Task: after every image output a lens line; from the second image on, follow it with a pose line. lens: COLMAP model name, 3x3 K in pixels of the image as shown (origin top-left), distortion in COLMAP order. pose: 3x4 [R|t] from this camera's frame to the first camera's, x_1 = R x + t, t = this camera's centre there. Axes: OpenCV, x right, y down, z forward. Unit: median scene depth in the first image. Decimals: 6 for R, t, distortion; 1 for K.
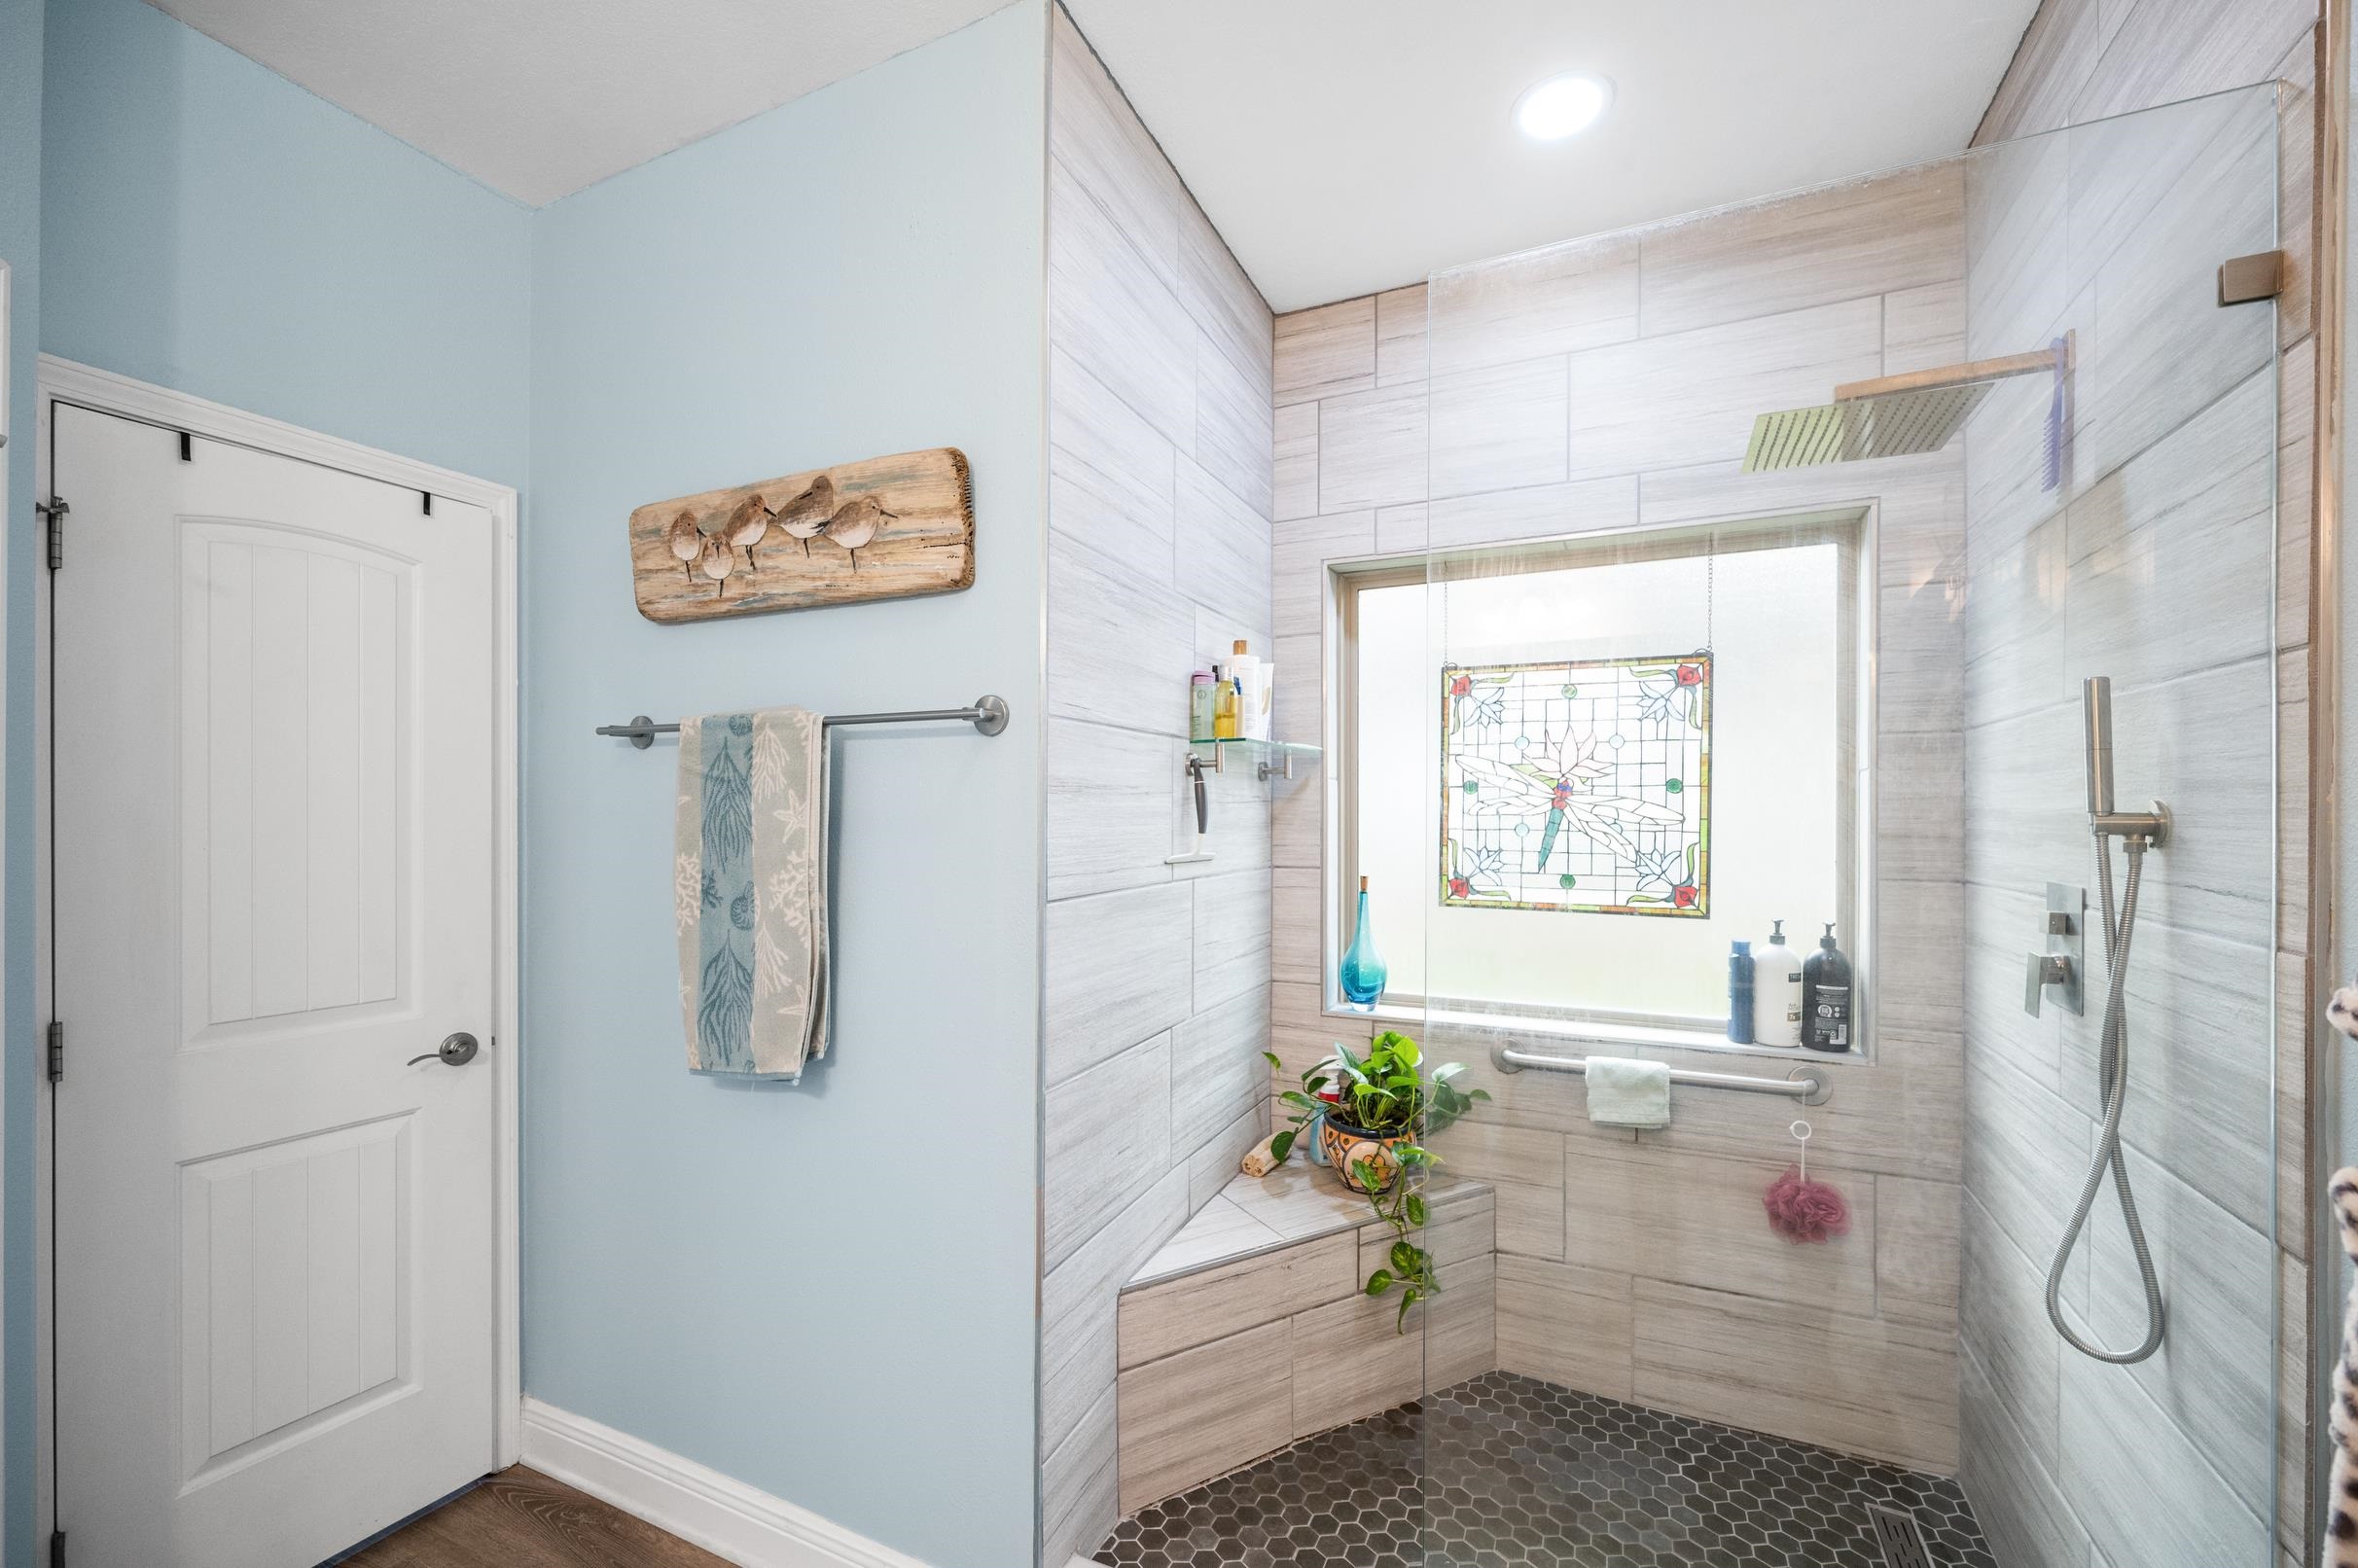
lens RADIAL K [[953.7, 0, 1175.8], [0, 953.7, 810.6], [0, 0, 1]] dist [-0.000572, -0.000070]
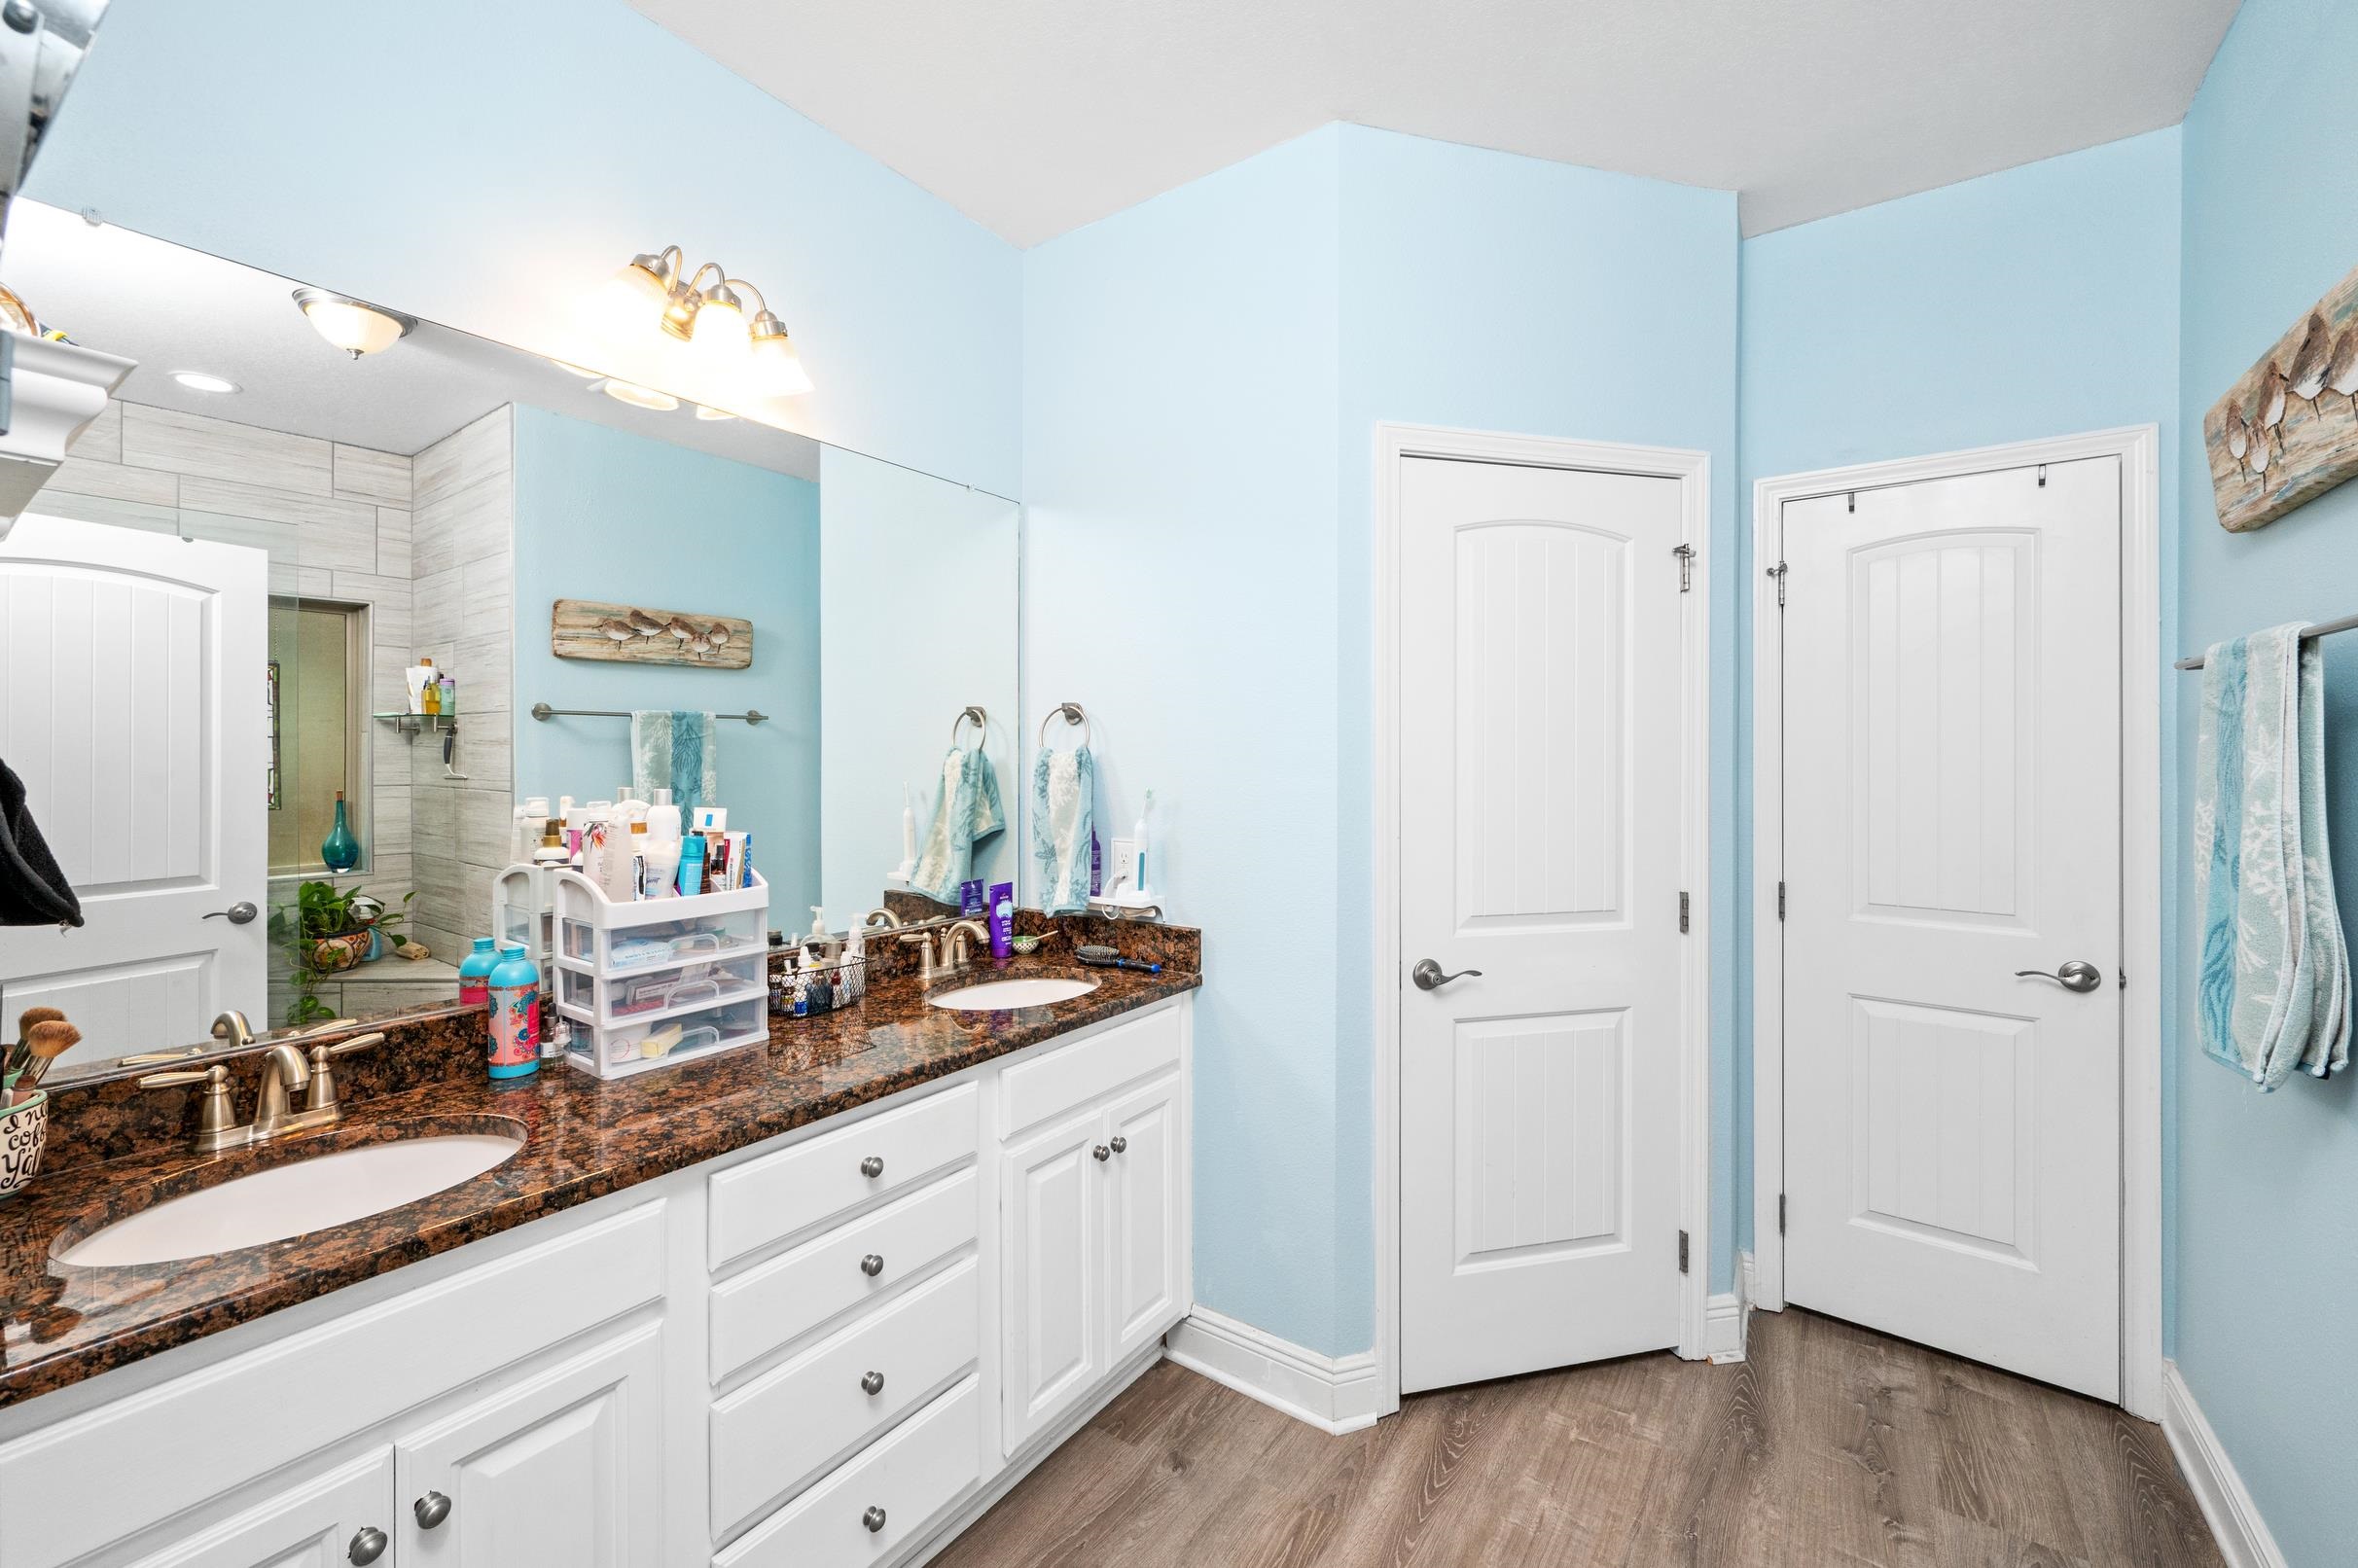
lens RADIAL K [[942.2, 0, 1174.1], [0, 942.2, 765.9], [0, 0, 1]] dist [0.000314, 0.000071]
pose [[-0.180943, 0.013201, -0.983405, 0.525142], [-0.002519, 0.999900, 0.013886, 0.003995], [0.983490, 0.004990, -0.180892, 0.230211]]
